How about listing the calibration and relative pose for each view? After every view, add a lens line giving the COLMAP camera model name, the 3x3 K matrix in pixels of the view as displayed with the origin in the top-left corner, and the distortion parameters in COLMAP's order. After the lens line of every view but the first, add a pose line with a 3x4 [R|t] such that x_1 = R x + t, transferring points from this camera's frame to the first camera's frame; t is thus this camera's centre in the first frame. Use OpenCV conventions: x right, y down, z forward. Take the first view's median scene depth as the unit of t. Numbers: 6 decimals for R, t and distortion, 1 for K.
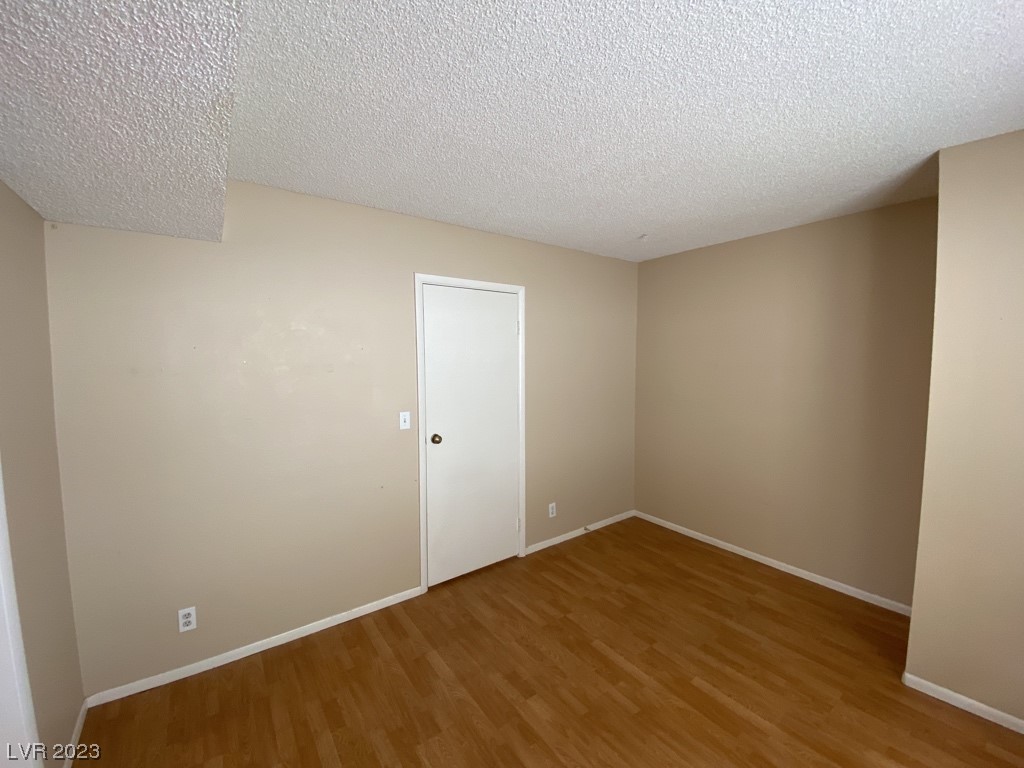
lens RADIAL K [[408.2, 0, 512.0], [0, 408.2, 384.0], [0, 0, 1]] dist [0.030042, -0.022197]
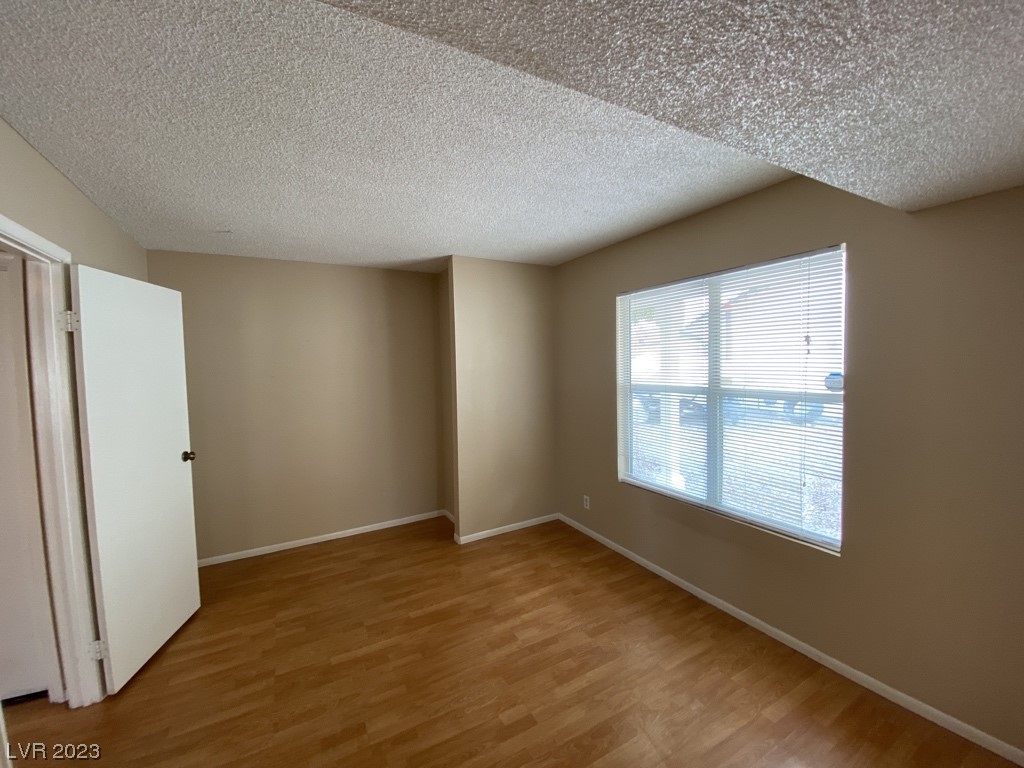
lens RADIAL K [[419.2, 0, 495.6], [0, 419.2, 389.5], [0, 0, 1]] dist [0.024785, -0.023809]
pose [[0.151859, -0.063457, 0.986363, -0.715567], [0.088937, 0.994766, 0.050305, -0.022595], [-0.984393, 0.080085, 0.156708, 0.446127]]
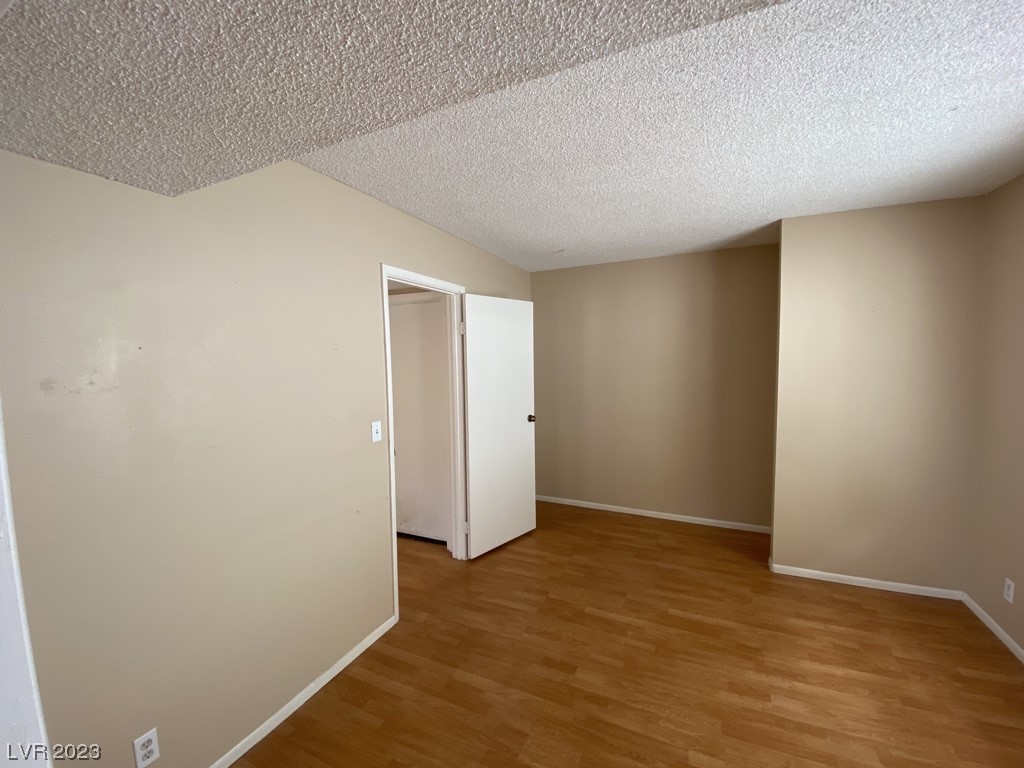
lens RADIAL K [[408.2, 0, 512.0], [0, 408.2, 384.0], [0, 0, 1]] dist [0.030042, -0.022197]
pose [[0.872185, -0.037653, 0.487725, -0.535693], [0.037088, 0.999253, 0.010819, -0.012367], [-0.487768, 0.008653, 0.872930, 0.115181]]
